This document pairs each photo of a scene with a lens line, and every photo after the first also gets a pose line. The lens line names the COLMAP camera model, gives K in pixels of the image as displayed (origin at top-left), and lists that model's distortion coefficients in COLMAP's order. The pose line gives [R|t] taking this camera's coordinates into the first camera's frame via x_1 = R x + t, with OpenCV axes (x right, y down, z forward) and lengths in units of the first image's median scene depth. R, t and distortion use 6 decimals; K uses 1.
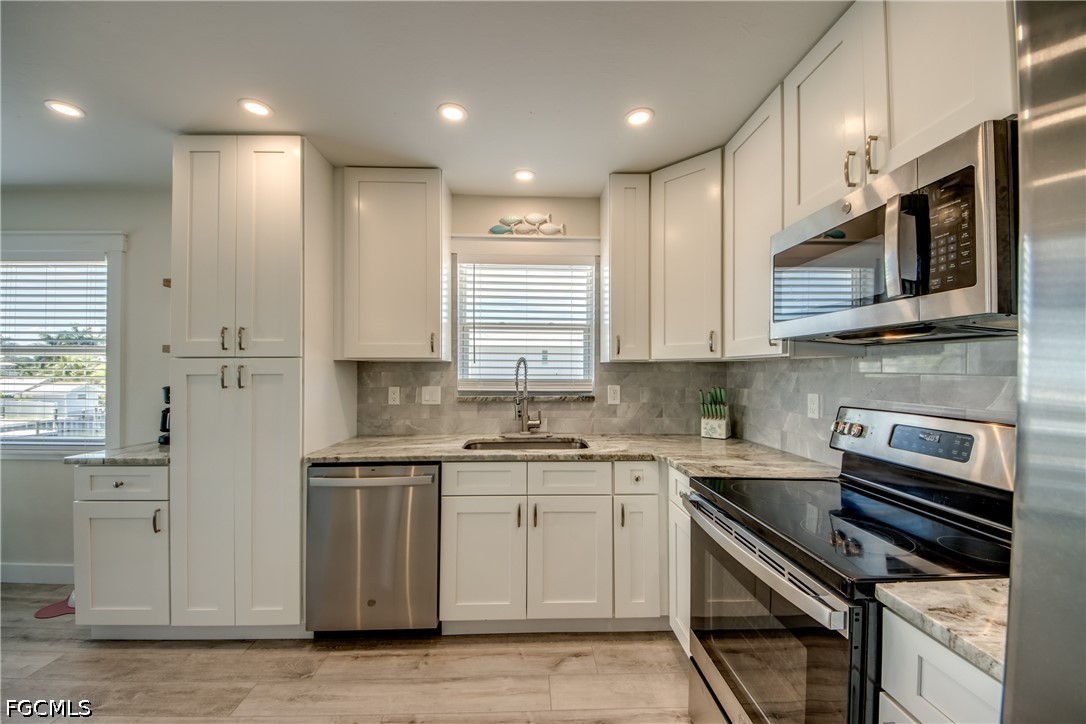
lens RADIAL K [[408.9, 0, 532.8], [0, 408.9, 366.8], [0, 0, 1]] dist [0.029215, -0.016563]
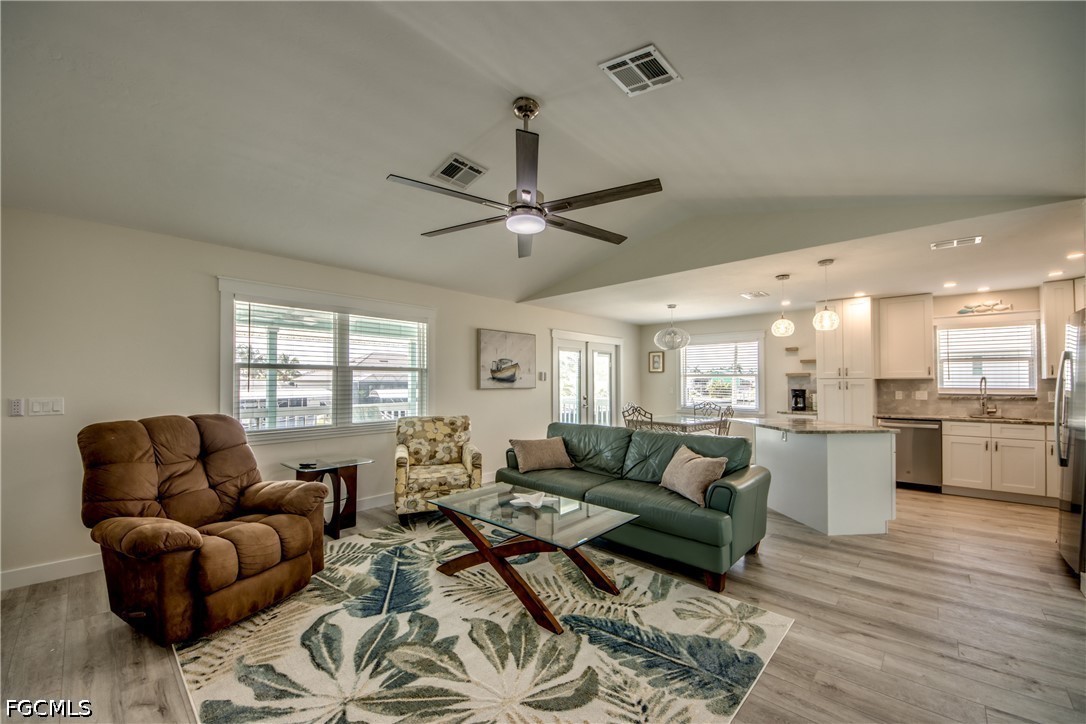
lens RADIAL K [[421.3, 0, 547.4], [0, 421.3, 372.9], [0, 0, 1]] dist [0.023344, -0.019332]
pose [[0.726919, -0.015602, -0.686546, -0.191084], [0.003311, 0.999810, -0.019216, -0.011506], [0.686715, 0.011696, 0.726832, -2.369644]]
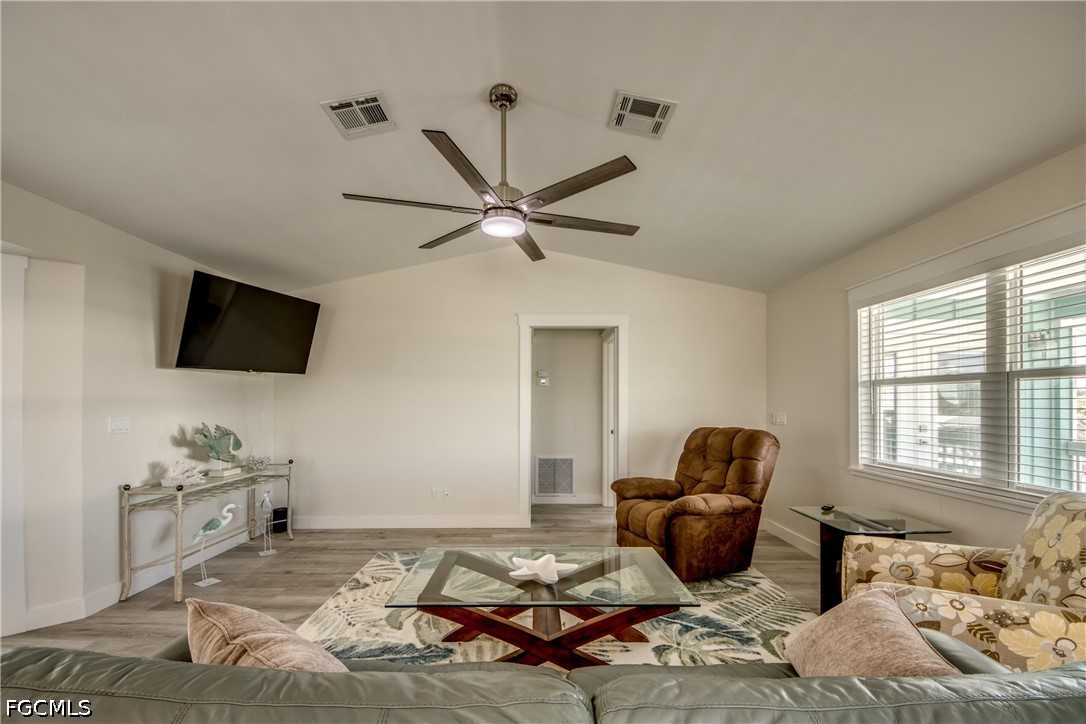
lens RADIAL K [[443.7, 0, 530.1], [0, 443.7, 392.7], [0, 0, 1]] dist [0.010377, -0.011793]
pose [[-0.999487, -0.003009, 0.031898, -1.155273], [-0.003795, 0.999690, -0.024599, -0.000984], [-0.031814, -0.024707, -0.999188, -0.421953]]
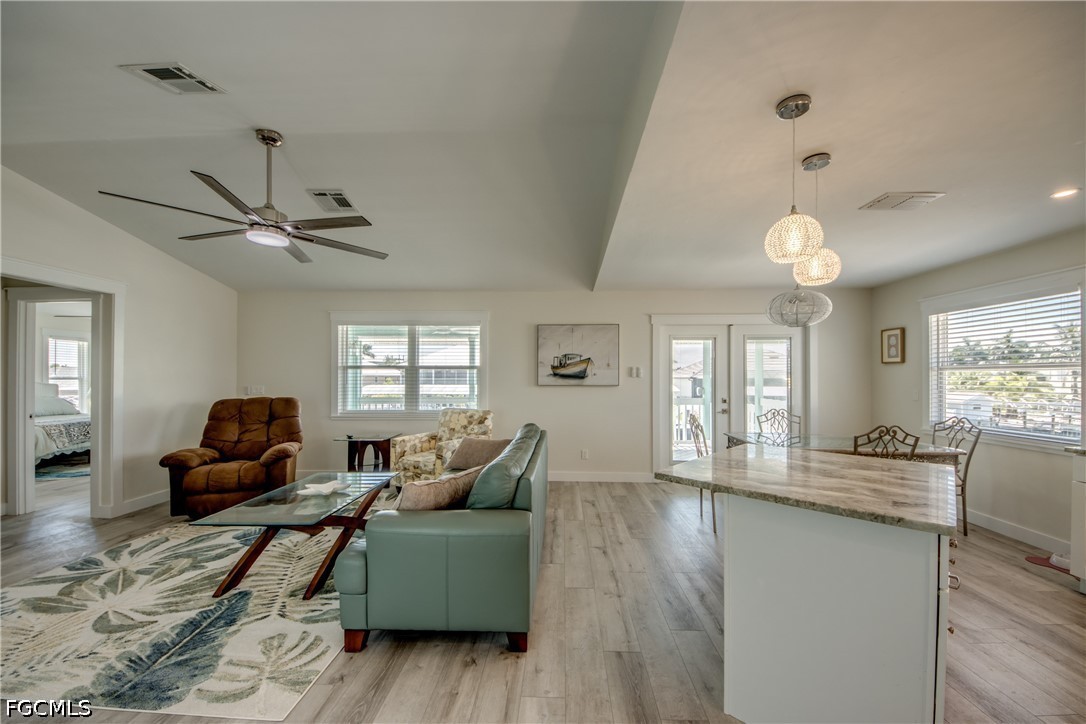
lens RADIAL K [[413.9, 0, 559.3], [0, 413.9, 374.4], [0, 0, 1]] dist [0.020866, -0.017724]
pose [[-0.036333, -0.009408, -0.999295, 0.248925], [0.001173, 0.999955, -0.009457, -0.007288], [0.999339, -0.001516, -0.036320, -0.565703]]
